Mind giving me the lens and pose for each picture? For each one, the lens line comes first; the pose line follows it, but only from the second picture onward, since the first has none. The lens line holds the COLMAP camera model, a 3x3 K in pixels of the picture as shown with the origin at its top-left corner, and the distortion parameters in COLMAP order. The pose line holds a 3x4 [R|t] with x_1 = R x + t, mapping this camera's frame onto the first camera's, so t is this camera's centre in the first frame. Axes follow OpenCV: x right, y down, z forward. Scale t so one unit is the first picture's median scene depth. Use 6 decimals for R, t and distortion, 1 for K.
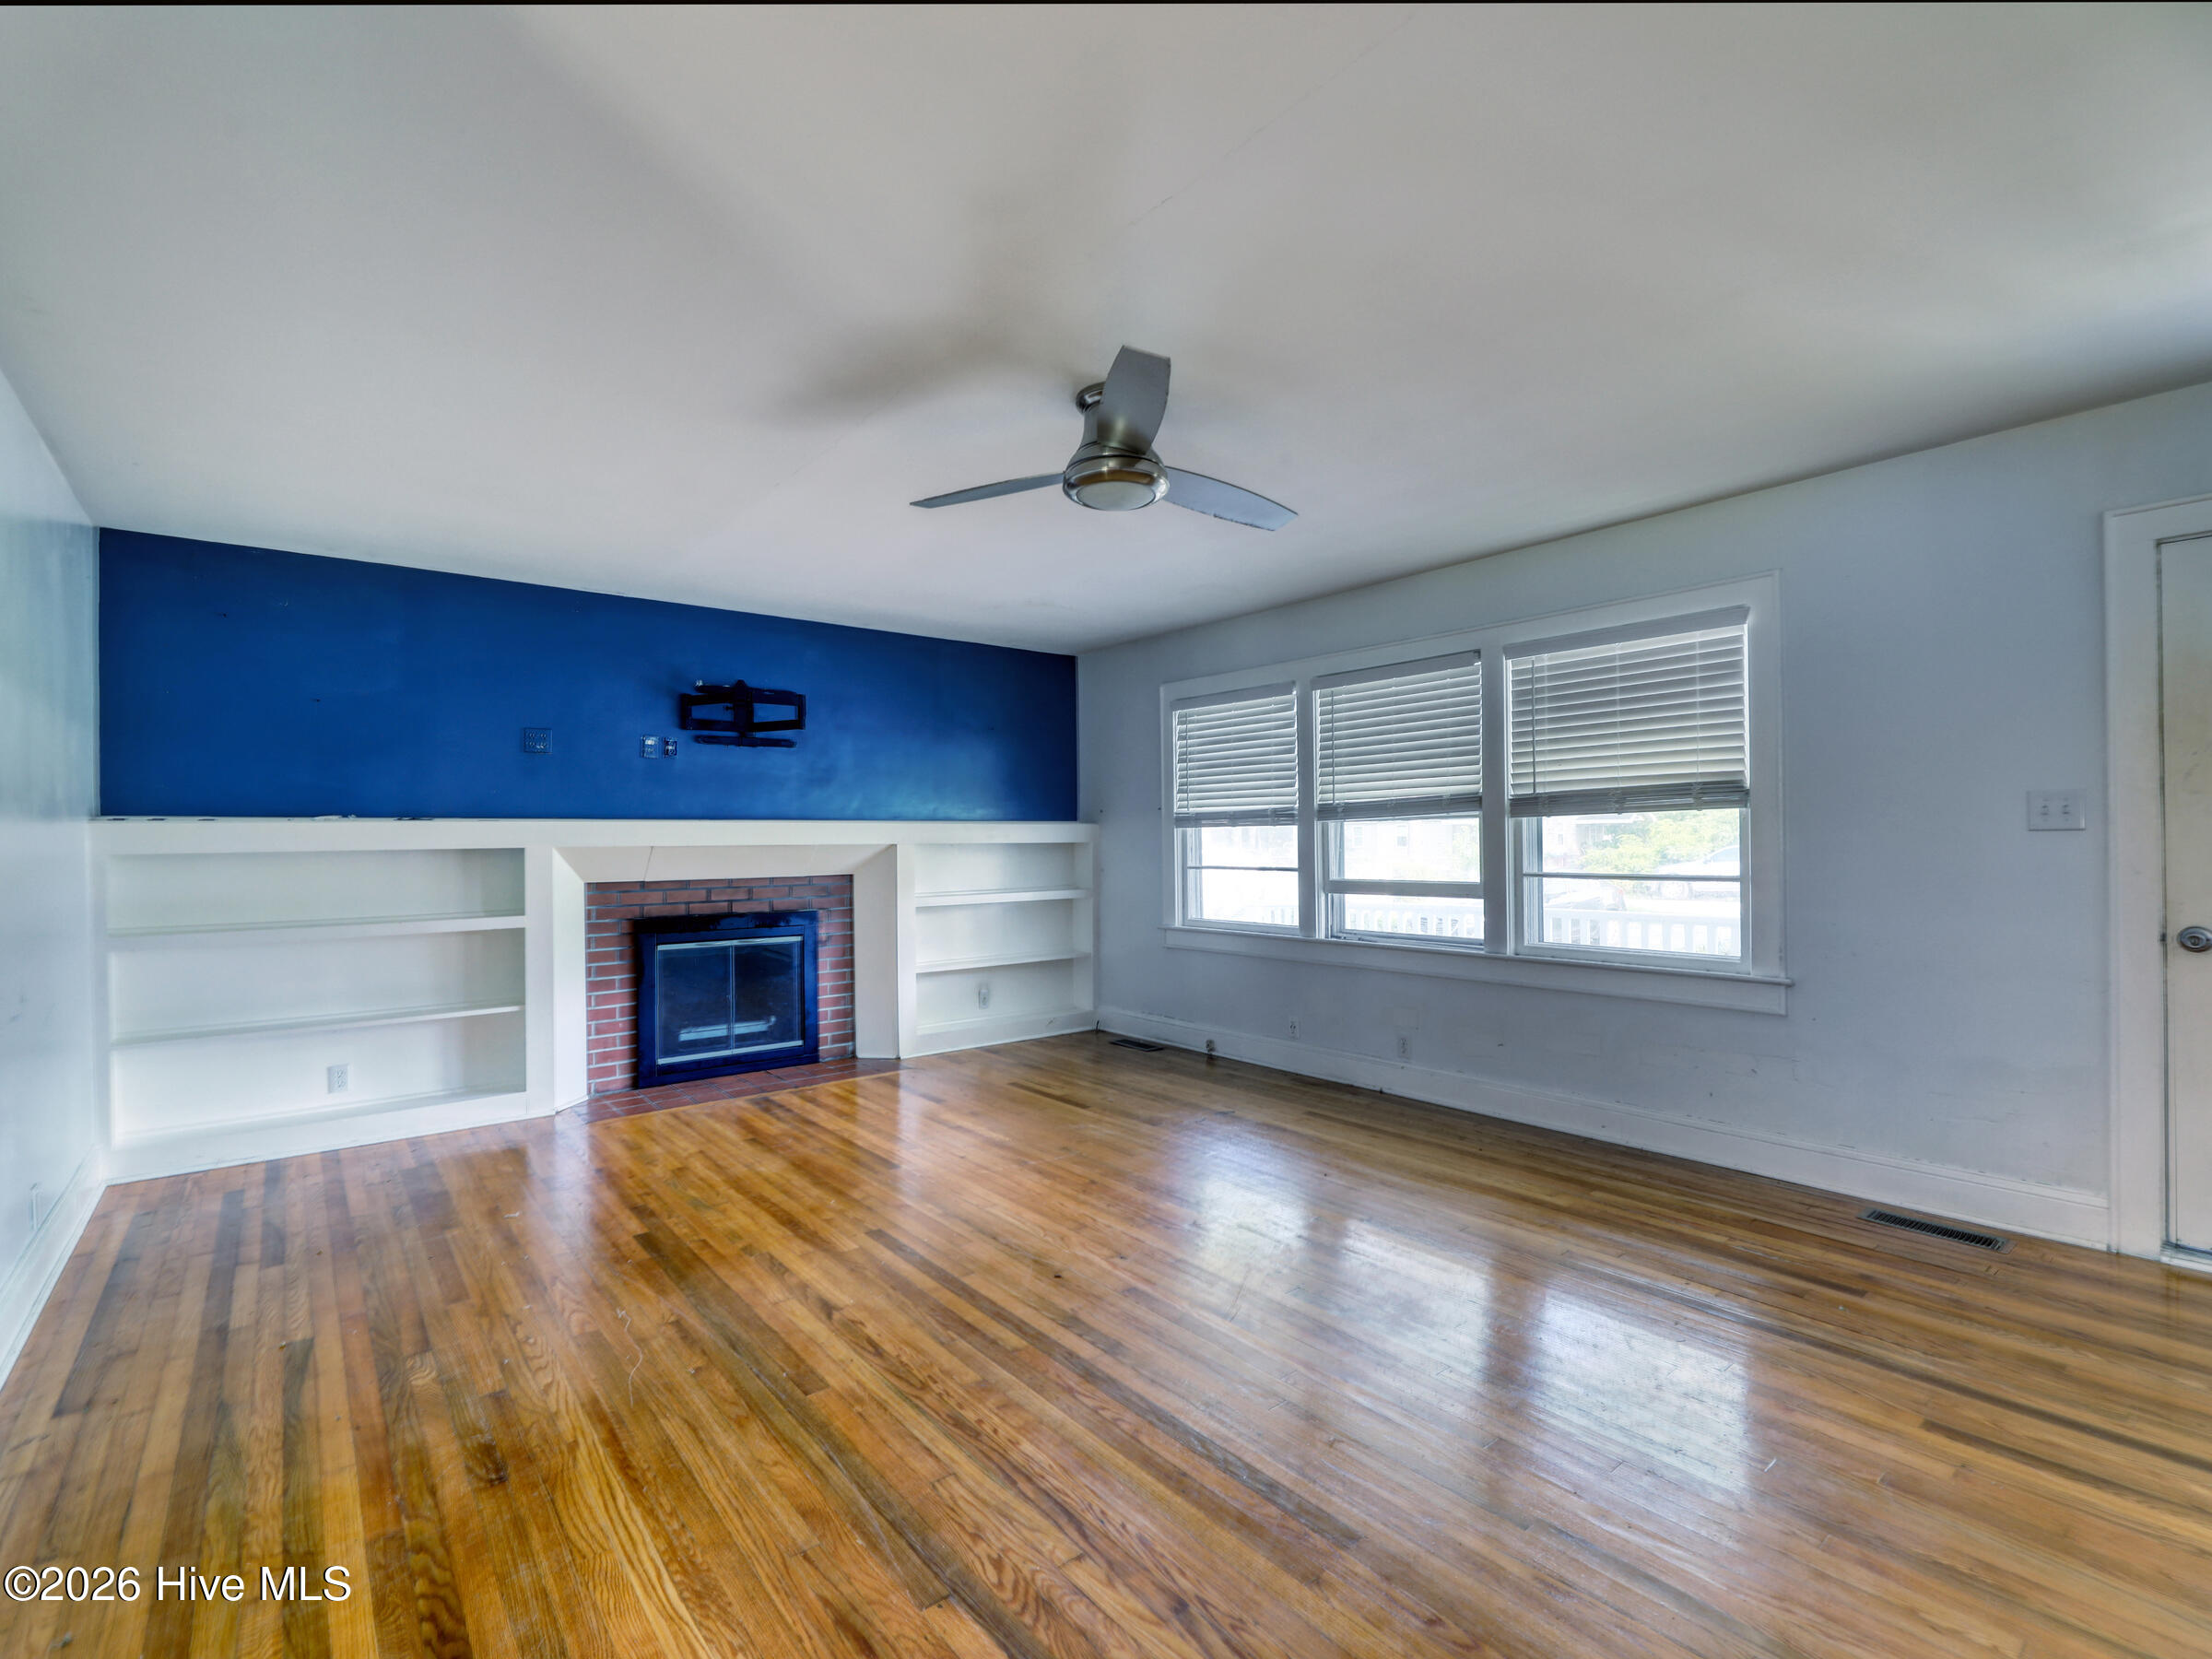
lens RADIAL K [[1038.9, 0, 1087.2], [0, 1038.9, 826.3], [0, 0, 1]] dist [-0.002799, -0.000294]
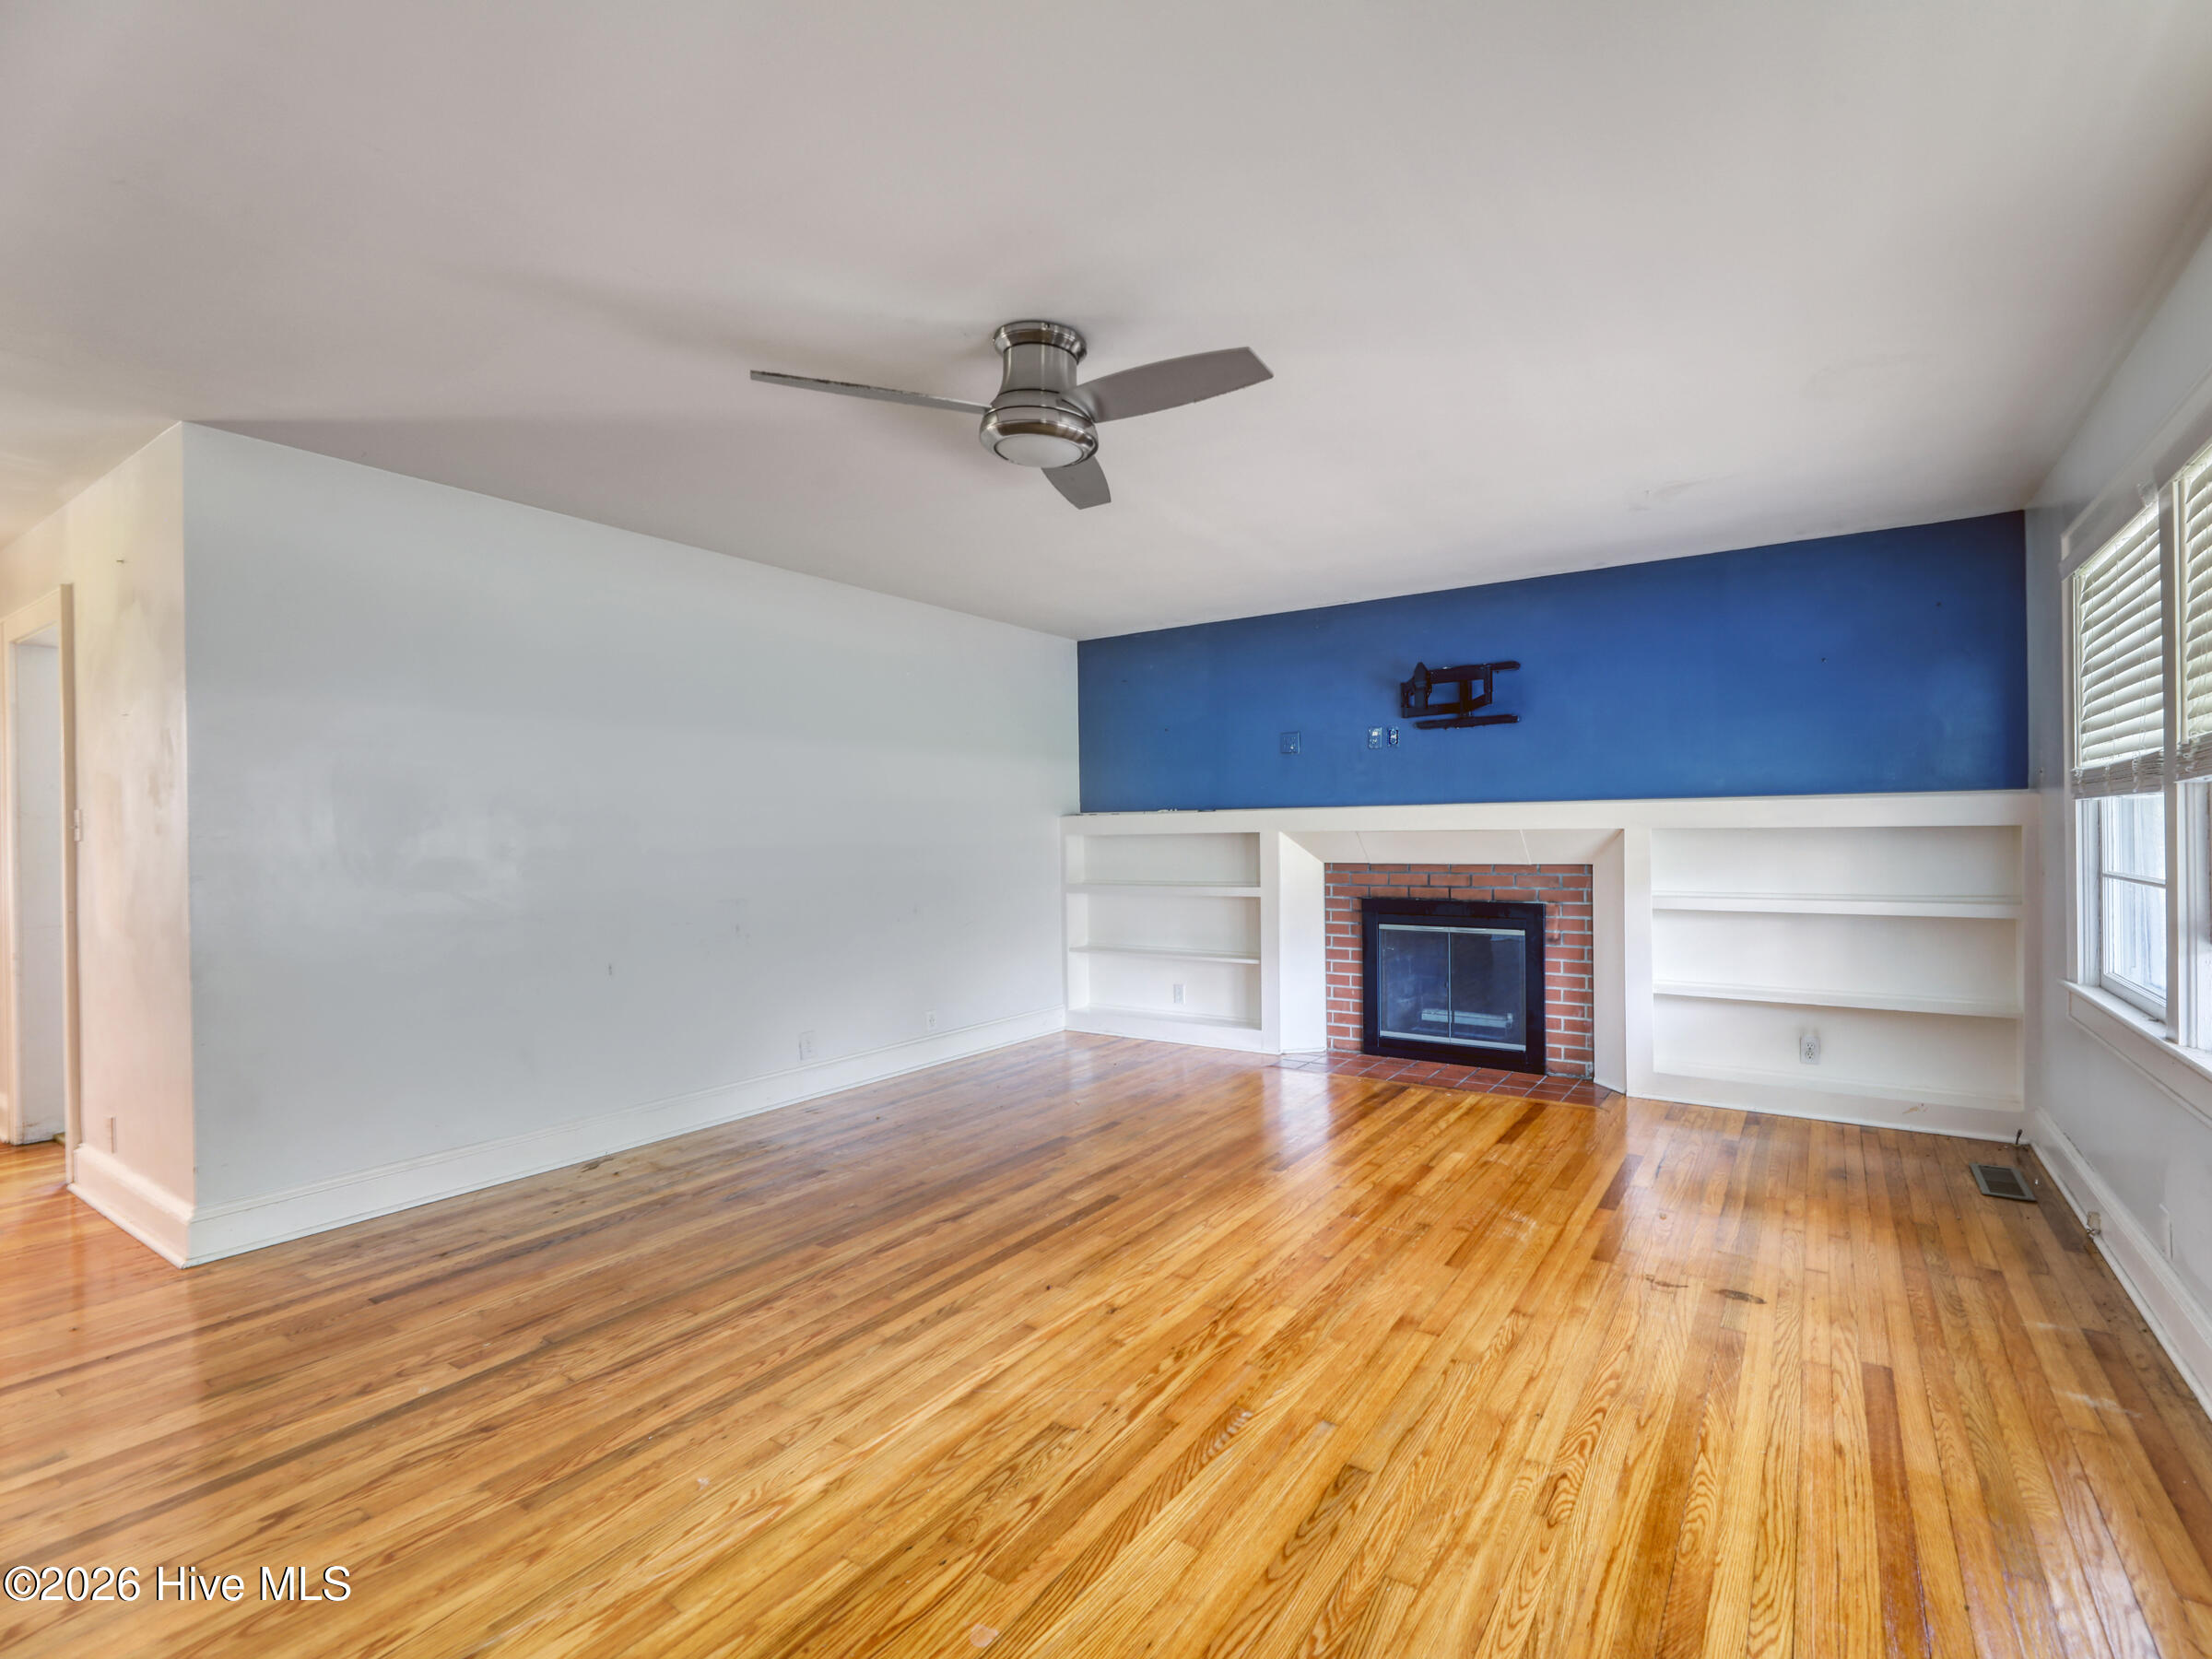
lens RADIAL K [[998.5, 0, 1123.9], [0, 998.5, 824.2], [0, 0, 1]] dist [0.002024, -0.000029]
pose [[0.307170, -0.001602, -0.951653, 0.497724], [0.022862, 0.999722, 0.005696, 0.000433], [0.951380, -0.023506, 0.307121, 0.451521]]
